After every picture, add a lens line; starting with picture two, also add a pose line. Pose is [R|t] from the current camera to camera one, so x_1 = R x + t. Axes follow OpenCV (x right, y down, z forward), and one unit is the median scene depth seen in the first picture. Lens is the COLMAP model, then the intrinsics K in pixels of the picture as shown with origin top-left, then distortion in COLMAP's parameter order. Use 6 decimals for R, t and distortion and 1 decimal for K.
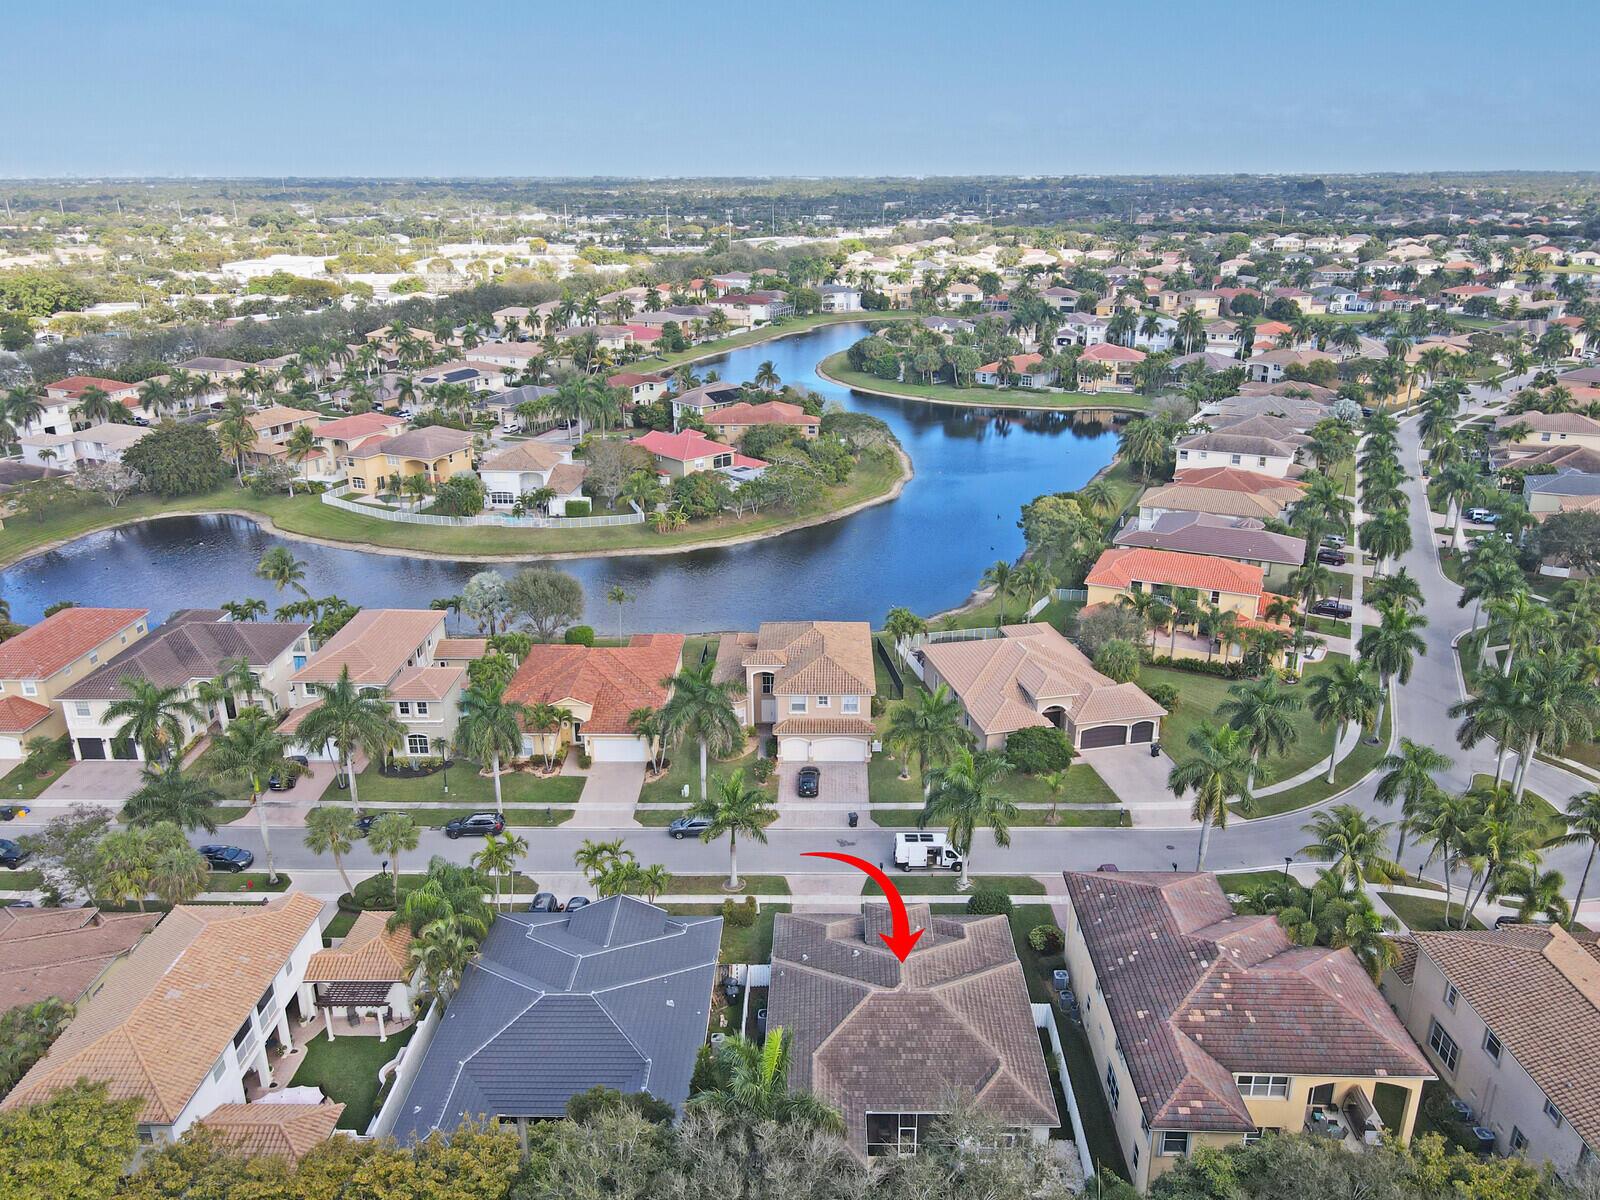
lens RADIAL K [[1181.3, 0, 800.0], [0, 1181.3, 600.0], [0, 0, 1]] dist [0.001218, 0.013462]
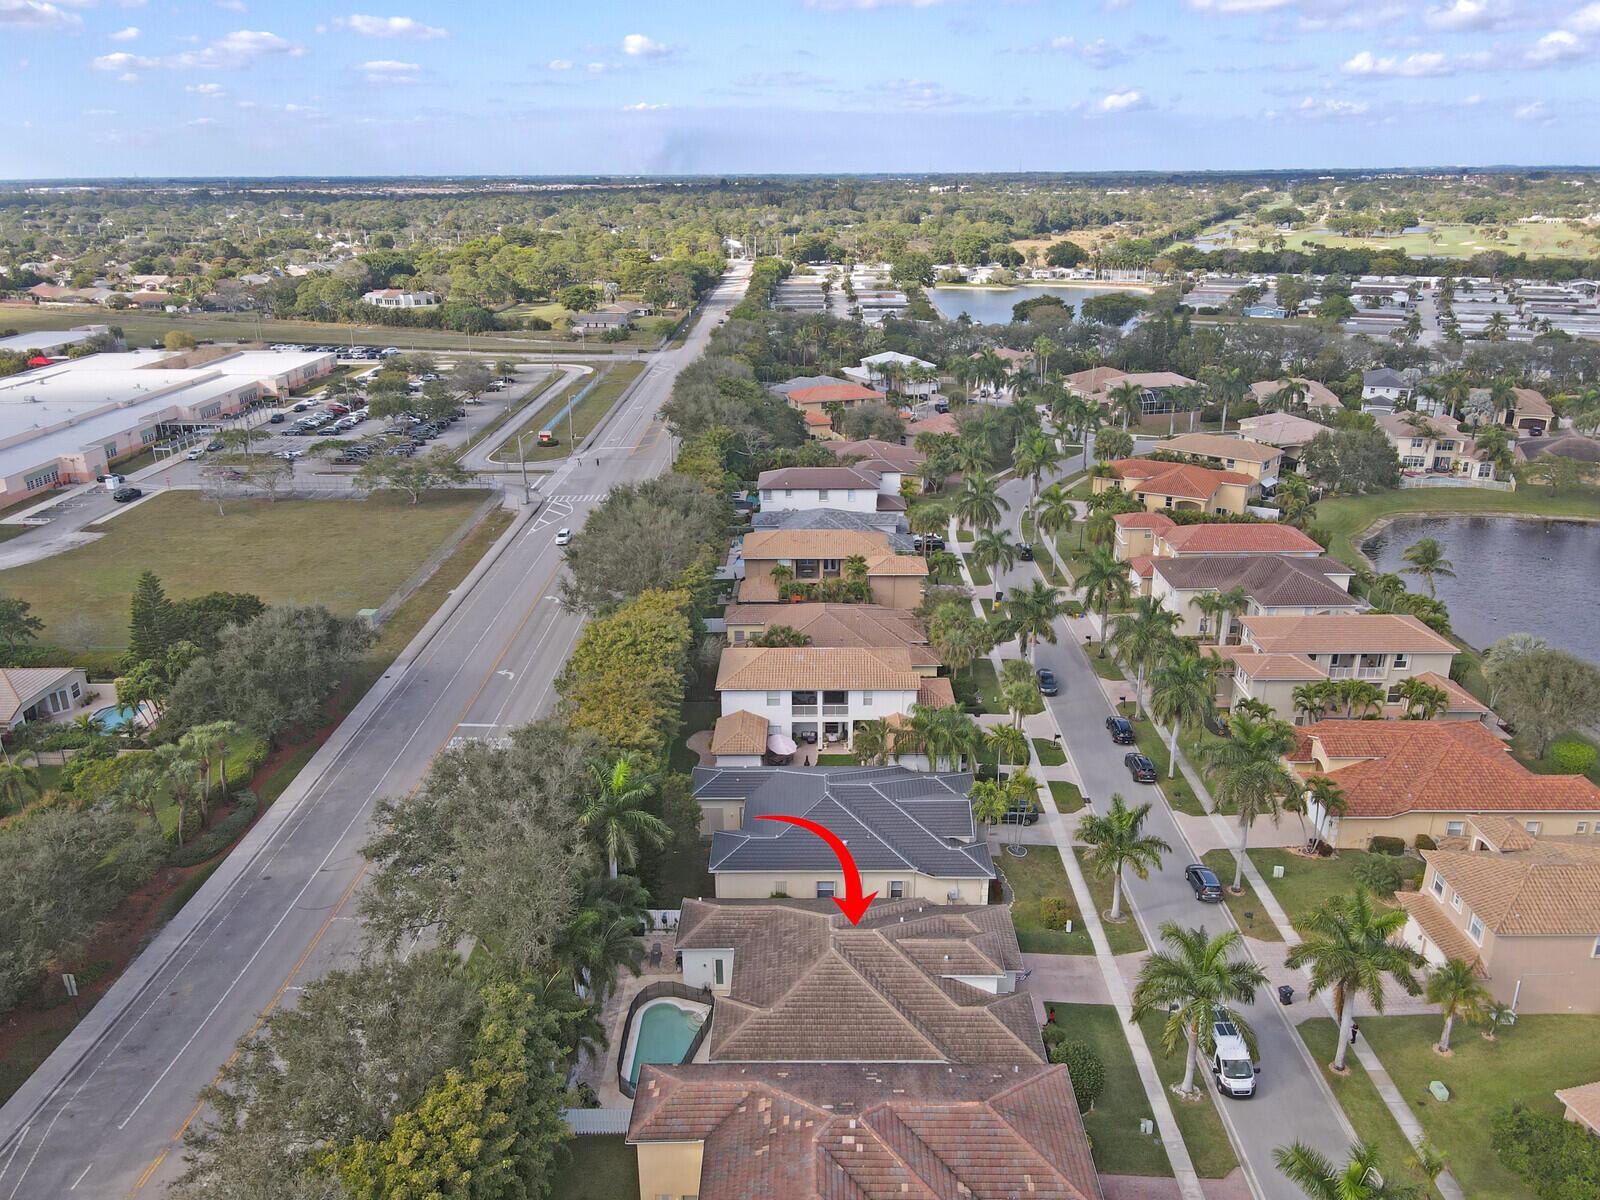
lens RADIAL K [[1176.0, 0, 800.0], [0, 1176.0, 600.0], [0, 0, 1]] dist [0.003308, 0.030855]
pose [[0.004512, 0.347037, -0.937841, 0.949440], [-0.336796, 0.883585, 0.325340, -0.266599], [0.941567, 0.314393, 0.120868, 0.717520]]
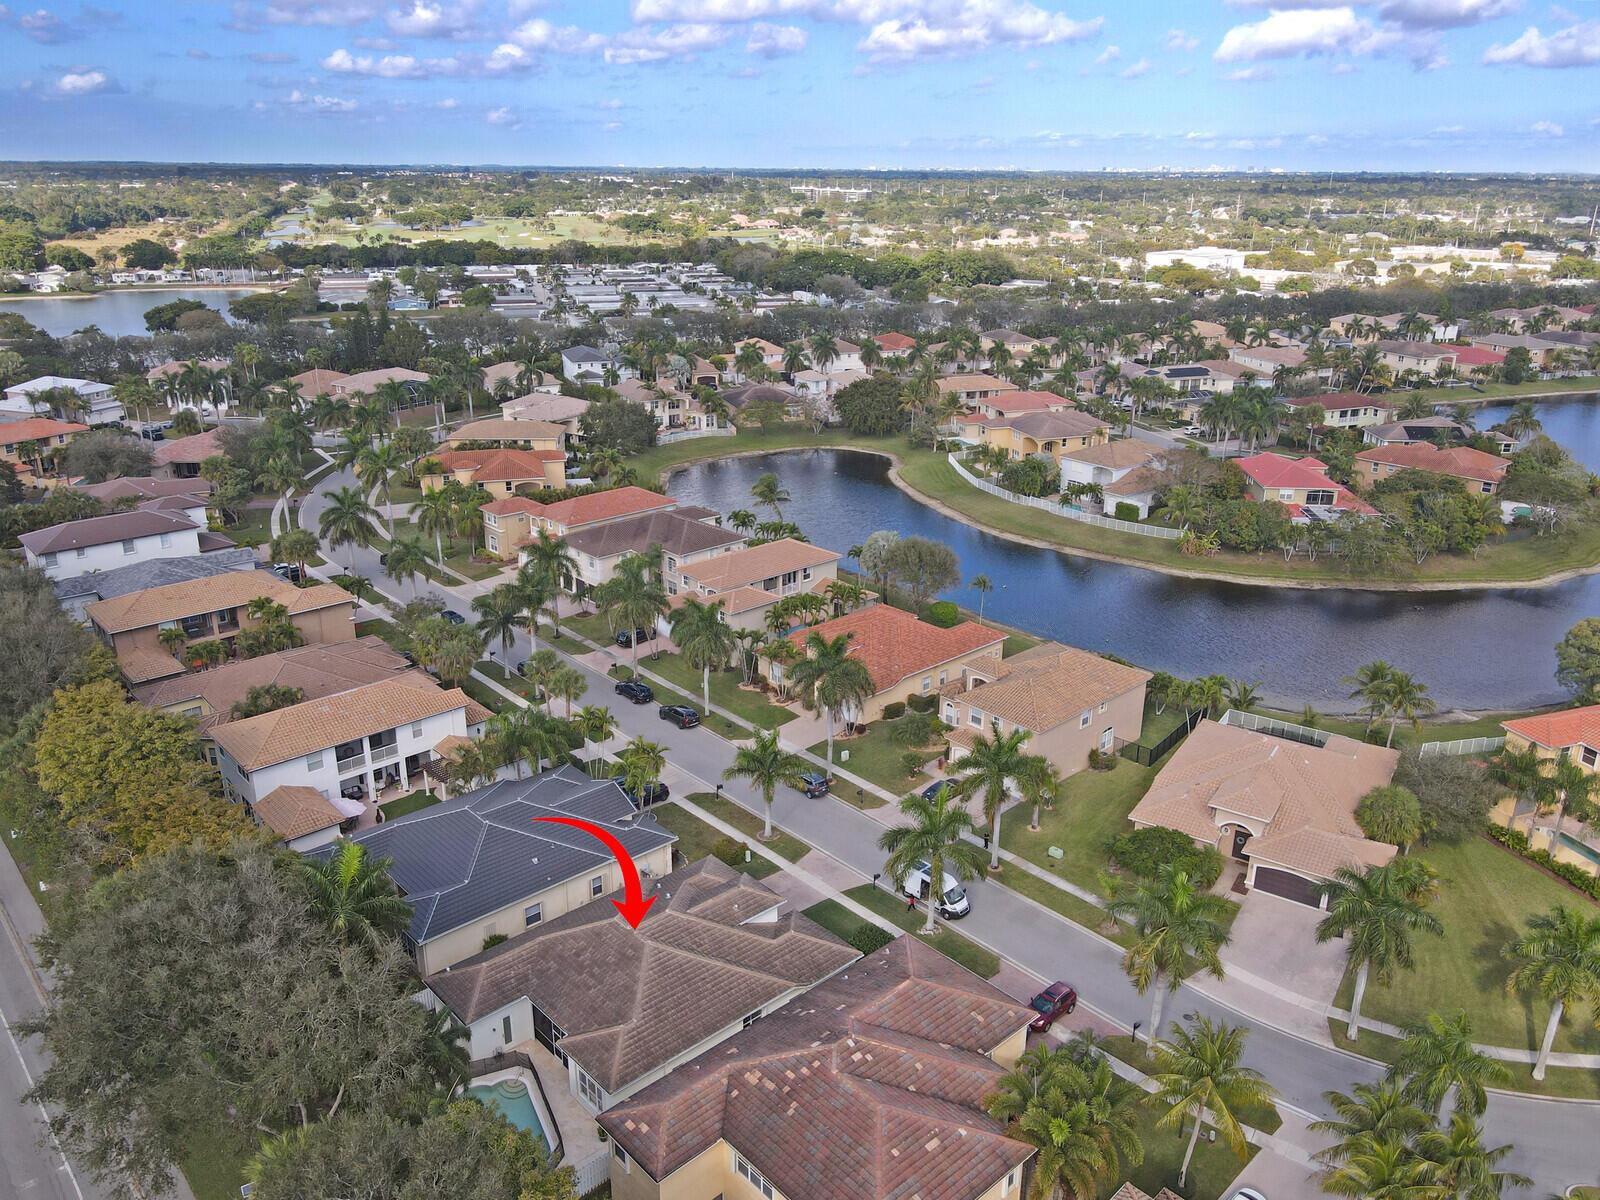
lens RADIAL K [[1198.5, 0, 800.0], [0, 1198.5, 600.0], [0, 0, 1]] dist [-0.002370, 0.039696]
pose [[0.683539, 0.256866, -0.683224, 0.817708], [-0.257682, 0.960683, 0.103379, -0.101653], [0.682916, 0.105391, 0.722854, 0.278033]]
